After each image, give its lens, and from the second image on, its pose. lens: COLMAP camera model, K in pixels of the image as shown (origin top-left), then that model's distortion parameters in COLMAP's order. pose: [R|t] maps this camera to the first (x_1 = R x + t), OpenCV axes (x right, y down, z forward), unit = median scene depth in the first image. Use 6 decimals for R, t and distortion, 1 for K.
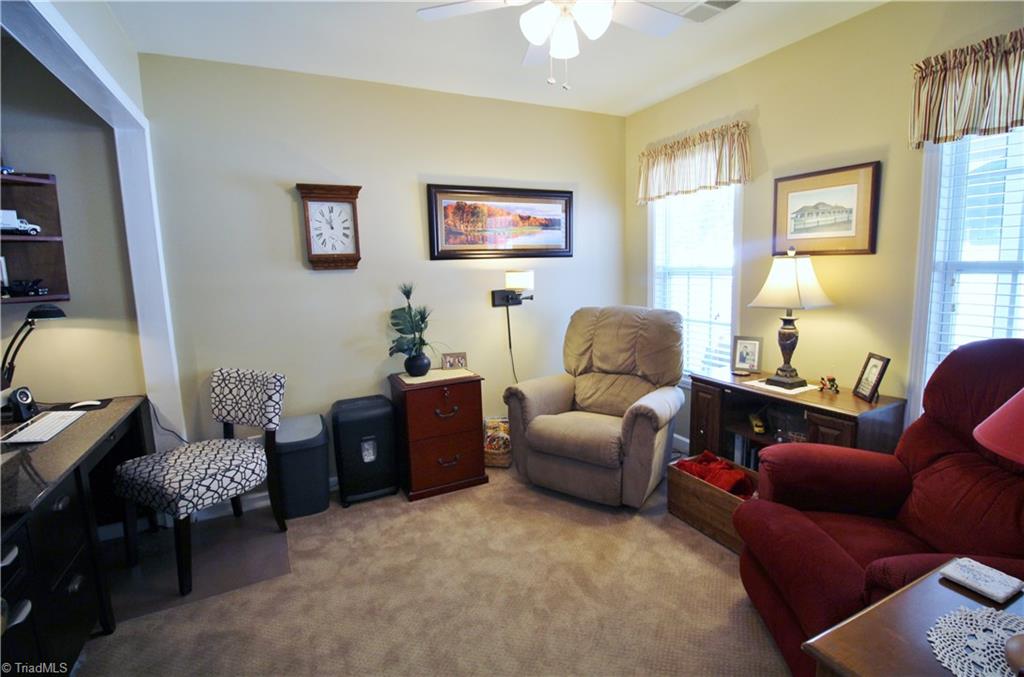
lens RADIAL K [[473.3, 0, 511.9], [0, 473.3, 329.6], [0, 0, 1]] dist [0.001240, -0.016227]
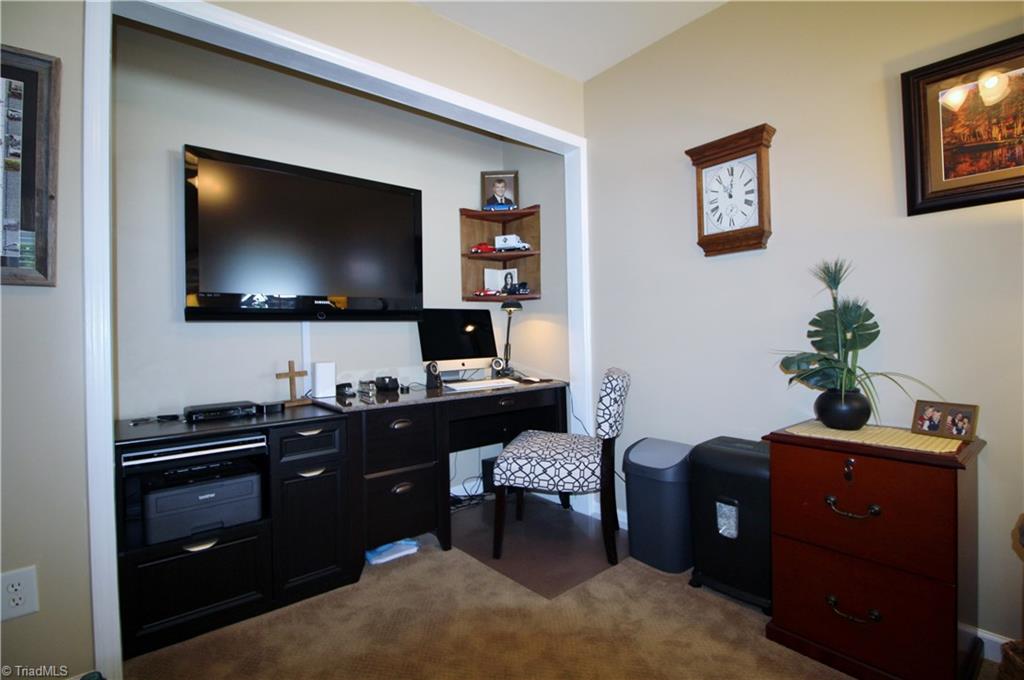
lens RADIAL K [[473.3, 0, 511.9], [0, 473.3, 331.1], [0, 0, 1]] dist [0.001240, -0.016227]
pose [[0.215953, 0.022542, -0.976144, 0.267407], [-0.113111, 0.993580, -0.002079, 0.032194], [0.969830, 0.110862, 0.217116, 0.544245]]
